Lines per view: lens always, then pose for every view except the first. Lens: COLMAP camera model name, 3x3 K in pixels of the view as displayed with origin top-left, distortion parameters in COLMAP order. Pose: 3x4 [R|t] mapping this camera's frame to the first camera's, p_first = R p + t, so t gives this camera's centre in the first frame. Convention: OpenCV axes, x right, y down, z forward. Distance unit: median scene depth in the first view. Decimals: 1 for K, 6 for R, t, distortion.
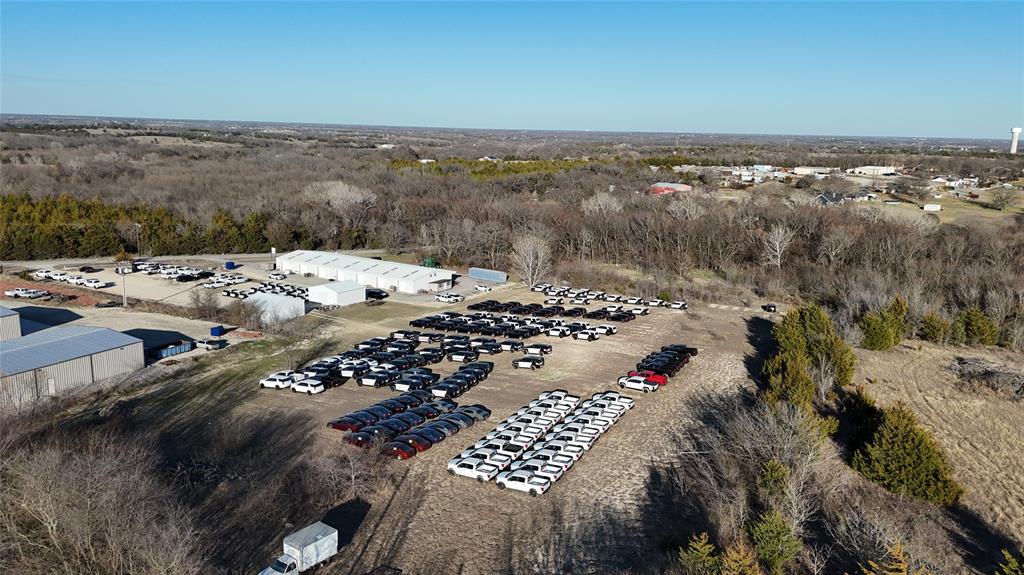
lens RADIAL K [[749.9, 0, 513.6], [0, 749.9, 286.9], [0, 0, 1]] dist [0.094795, -0.105080]
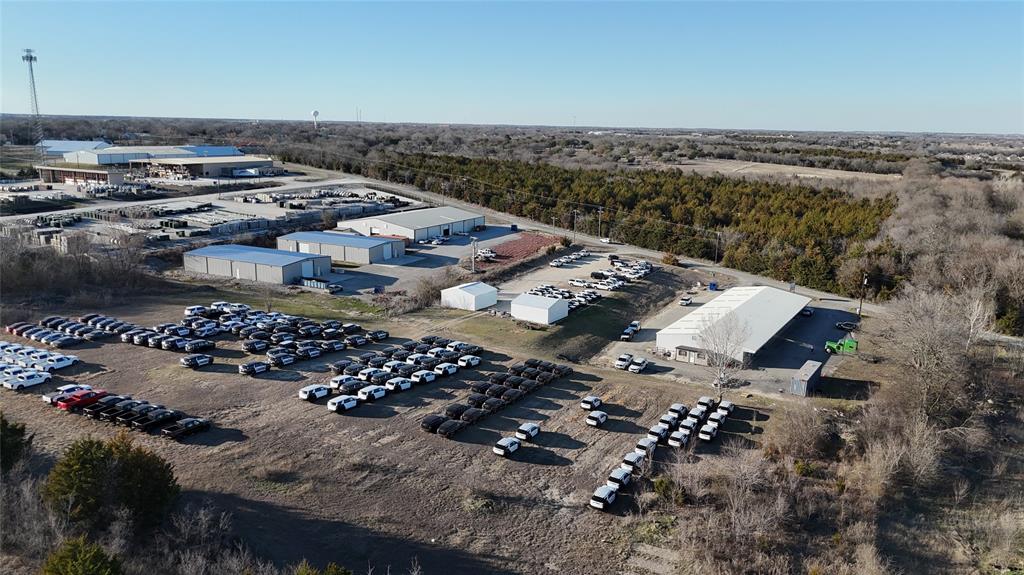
lens RADIAL K [[749.9, 0, 513.6], [0, 749.9, 286.9], [0, 0, 1]] dist [0.094795, -0.105080]
pose [[0.020921, 0.187169, -0.982105, 0.739954], [-0.225154, 0.957968, 0.177773, -0.193028], [0.974098, 0.217406, 0.062184, 1.015355]]
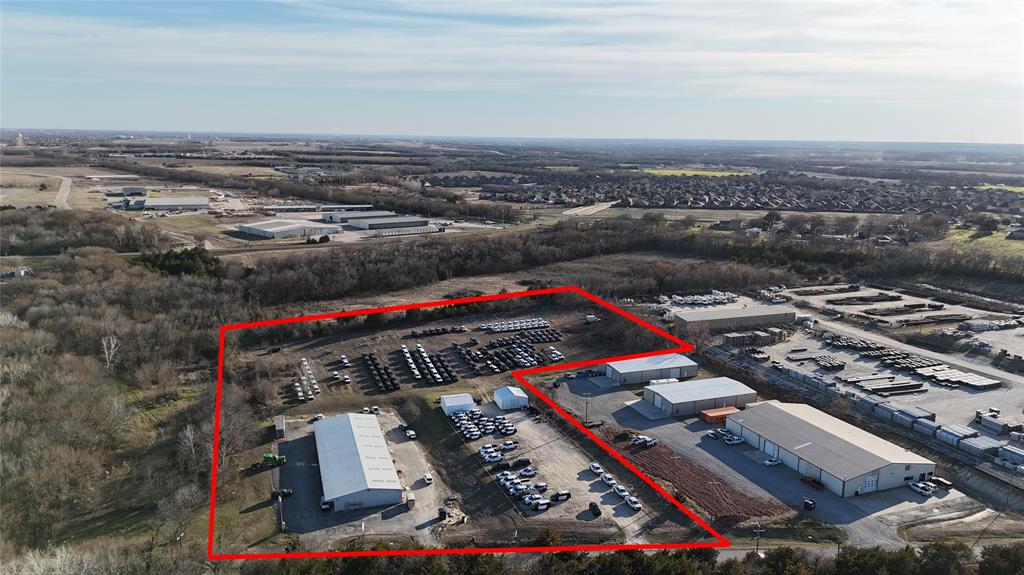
lens RADIAL K [[749.9, 0, 513.6], [0, 749.9, 286.9], [0, 0, 1]] dist [0.094795, -0.105080]
pose [[-0.769136, -0.163290, 0.617872, -1.282728], [0.097231, 0.925654, 0.365665, -0.780332], [-0.631645, 0.341322, -0.696077, 2.055818]]
